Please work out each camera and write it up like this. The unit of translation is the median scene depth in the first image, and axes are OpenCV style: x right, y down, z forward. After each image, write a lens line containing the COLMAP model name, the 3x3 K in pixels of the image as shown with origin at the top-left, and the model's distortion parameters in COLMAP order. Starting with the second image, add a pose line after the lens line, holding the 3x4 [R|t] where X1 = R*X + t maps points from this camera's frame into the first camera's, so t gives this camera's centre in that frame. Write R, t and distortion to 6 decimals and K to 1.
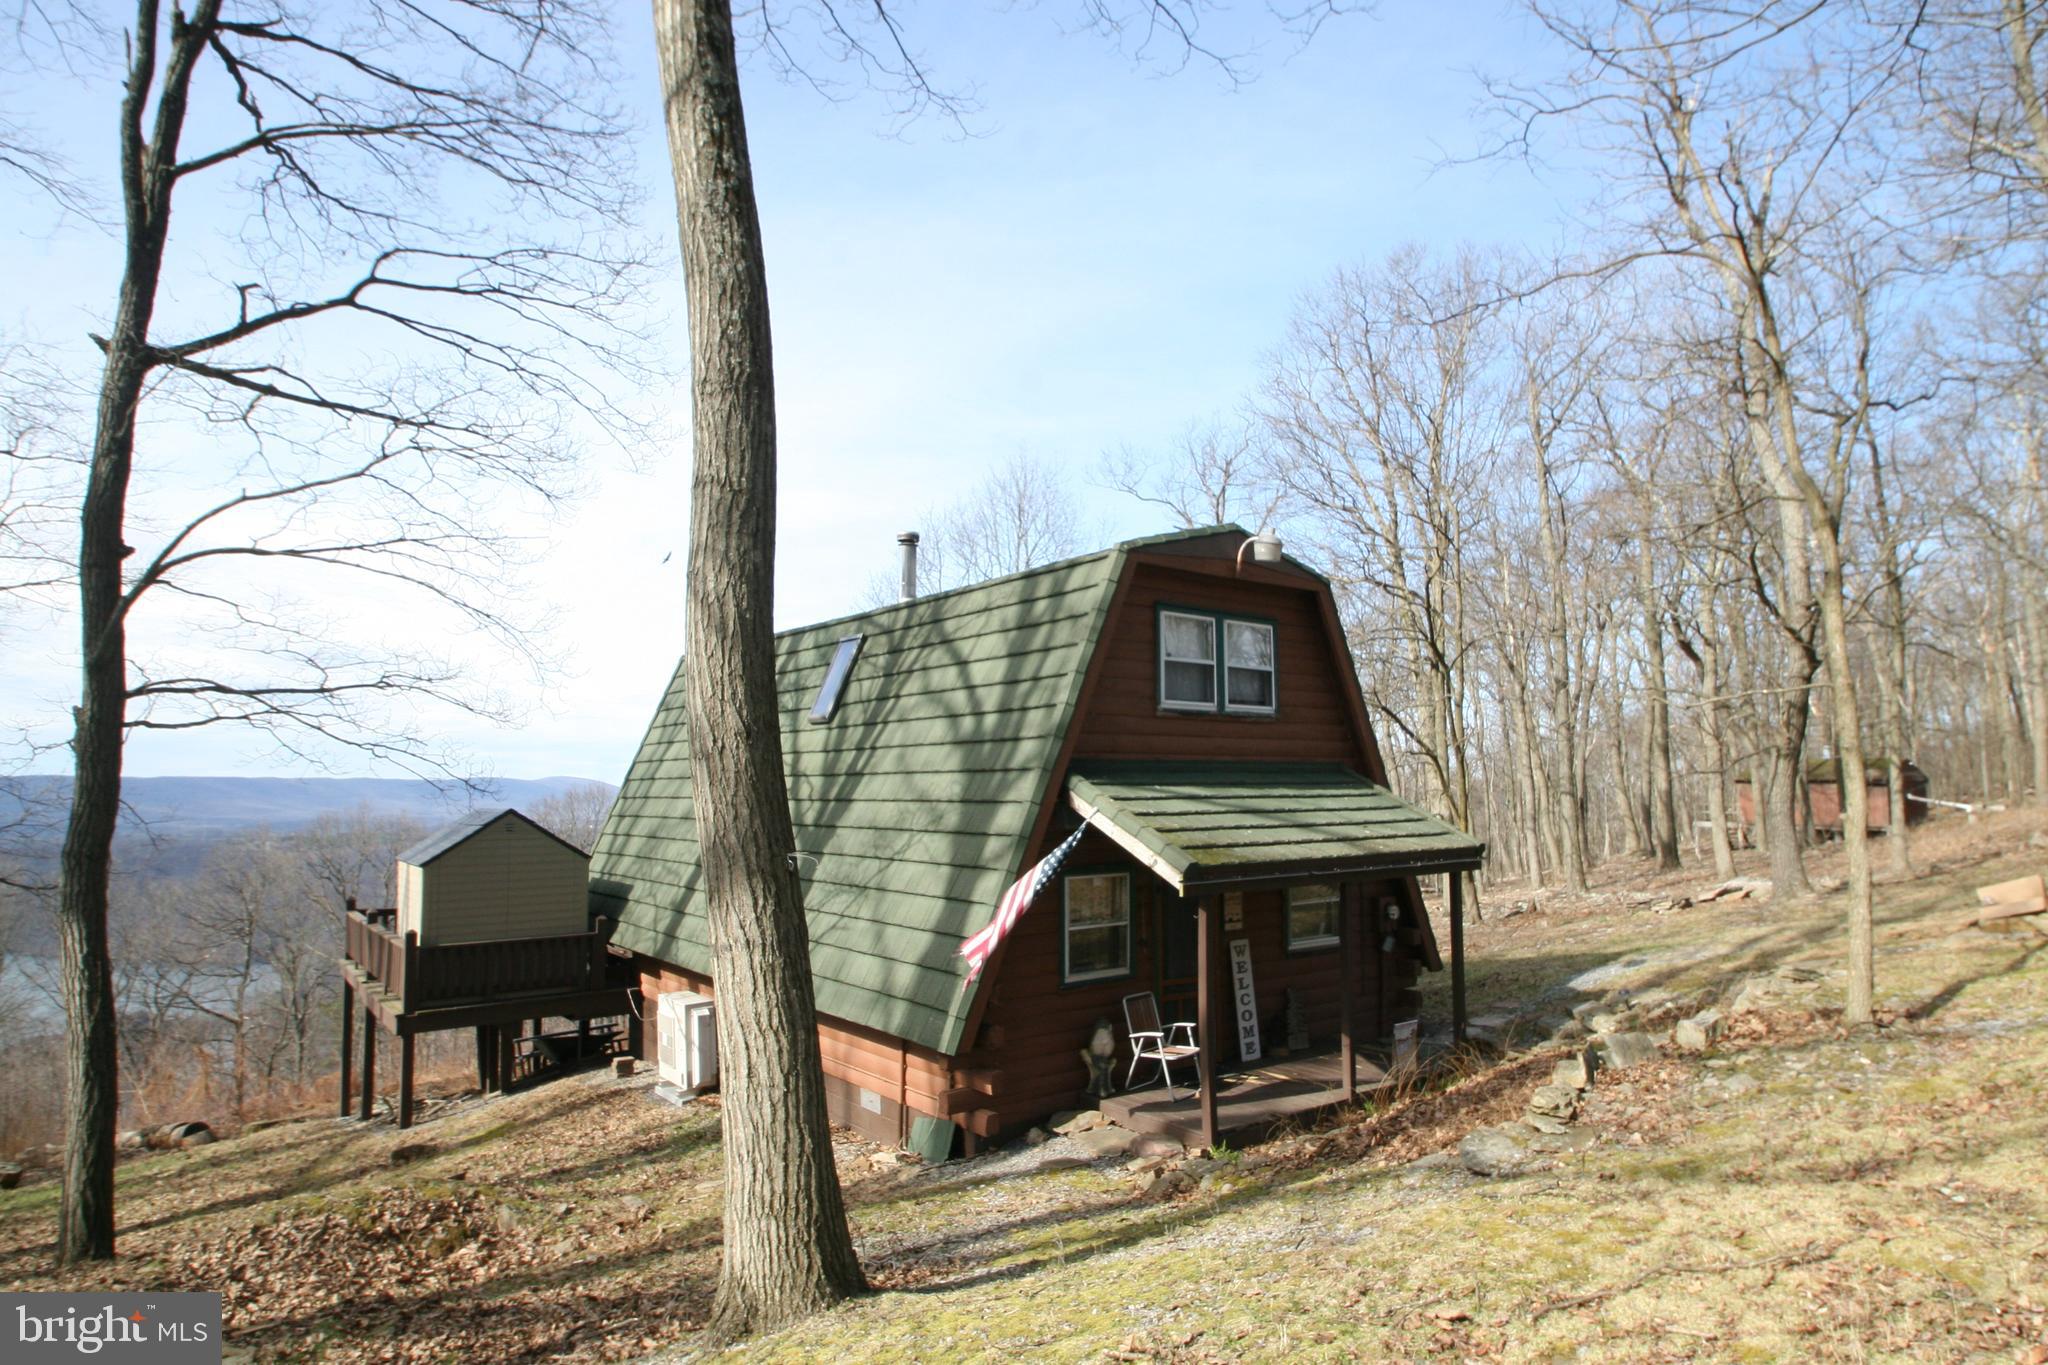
lens RADIAL K [[1161.8, 0, 1072.3], [0, 1161.8, 690.4], [0, 0, 1]] dist [-0.012272, -0.011684]
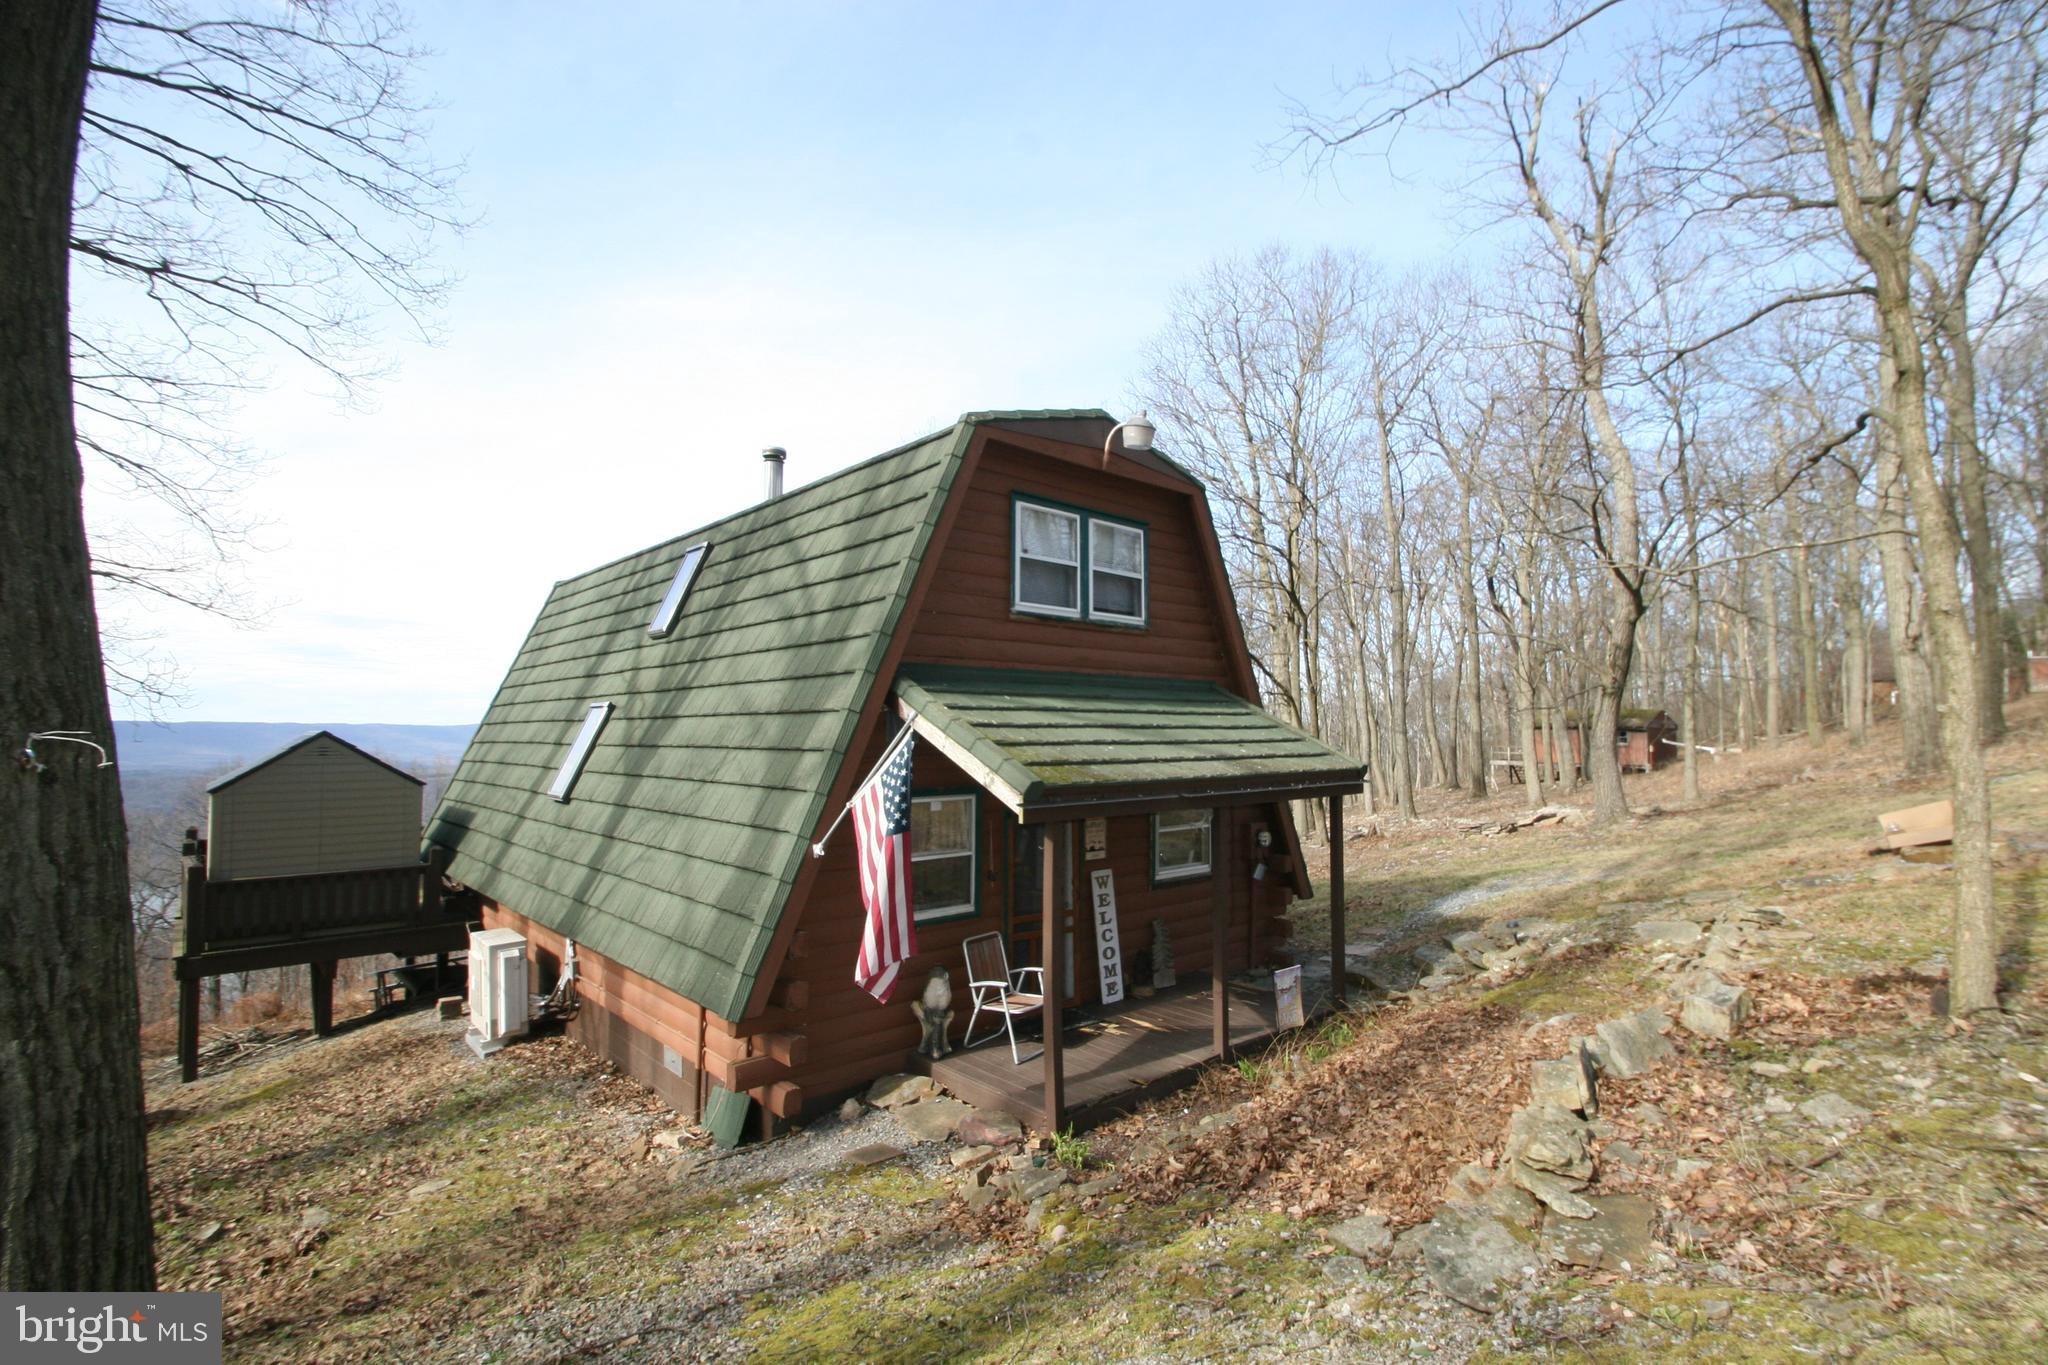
lens RADIAL K [[940.2, 0, 1068.2], [0, 940.2, 687.5], [0, 0, 1]] dist [0.016716, -0.019250]
pose [[0.996512, 0.008622, 0.083006, 0.056893], [-0.011434, 0.999375, 0.033458, 0.048888], [-0.082665, -0.034290, 0.995987, 0.280362]]
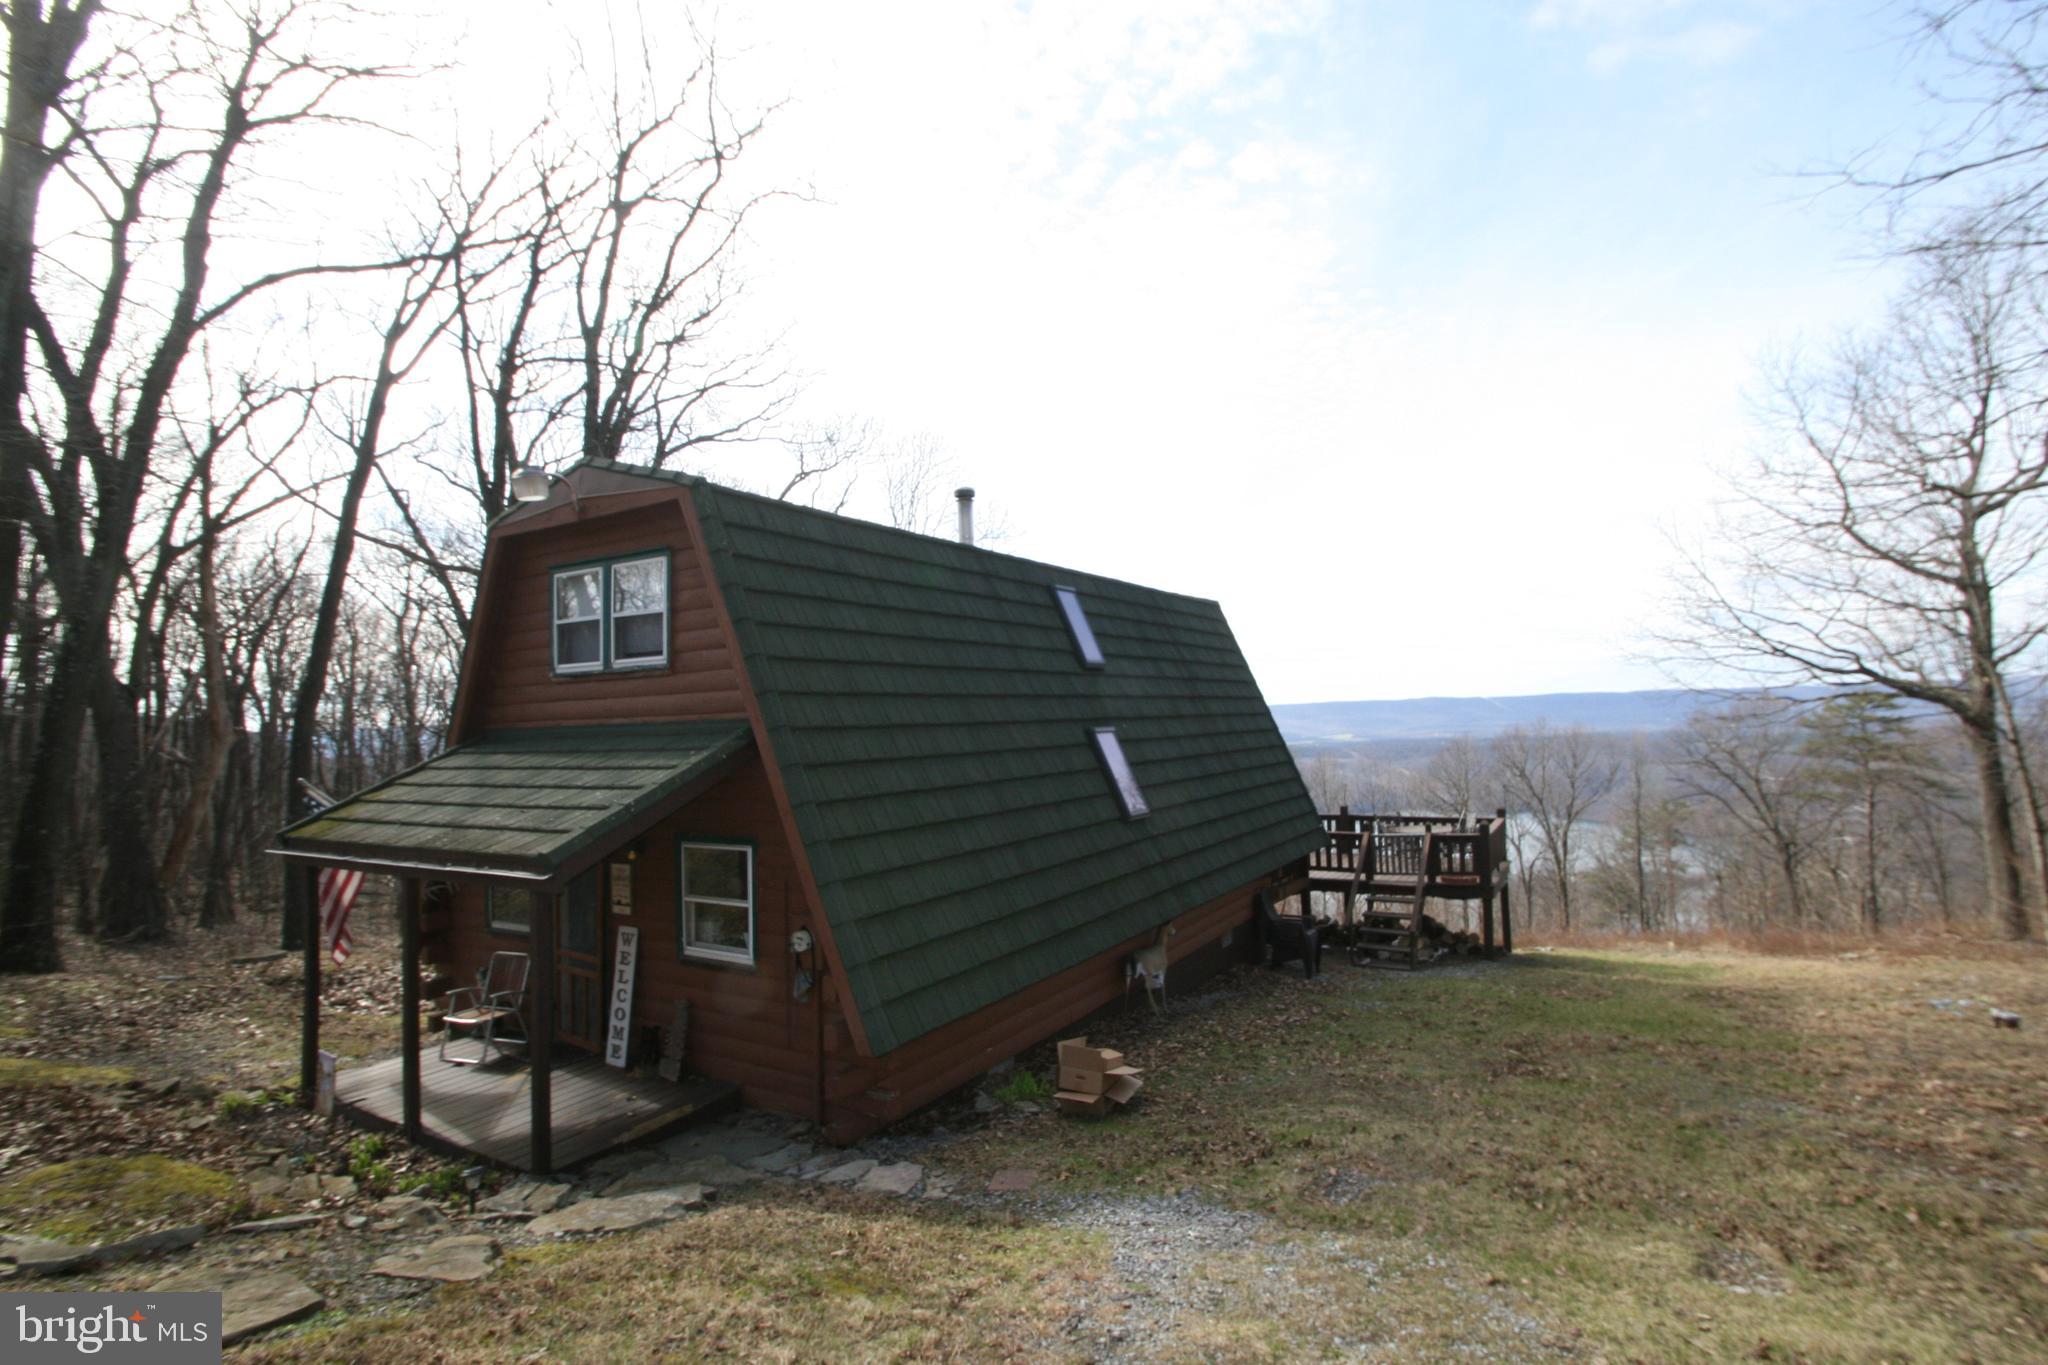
lens RADIAL K [[940.2, 0, 1068.2], [0, 940.2, 687.5], [0, 0, 1]] dist [0.016716, -0.019250]
pose [[0.359908, -0.041373, -0.932070, 0.967665], [0.102281, 0.994745, -0.004661, 0.074476], [0.927364, -0.093656, 0.362248, 1.102617]]
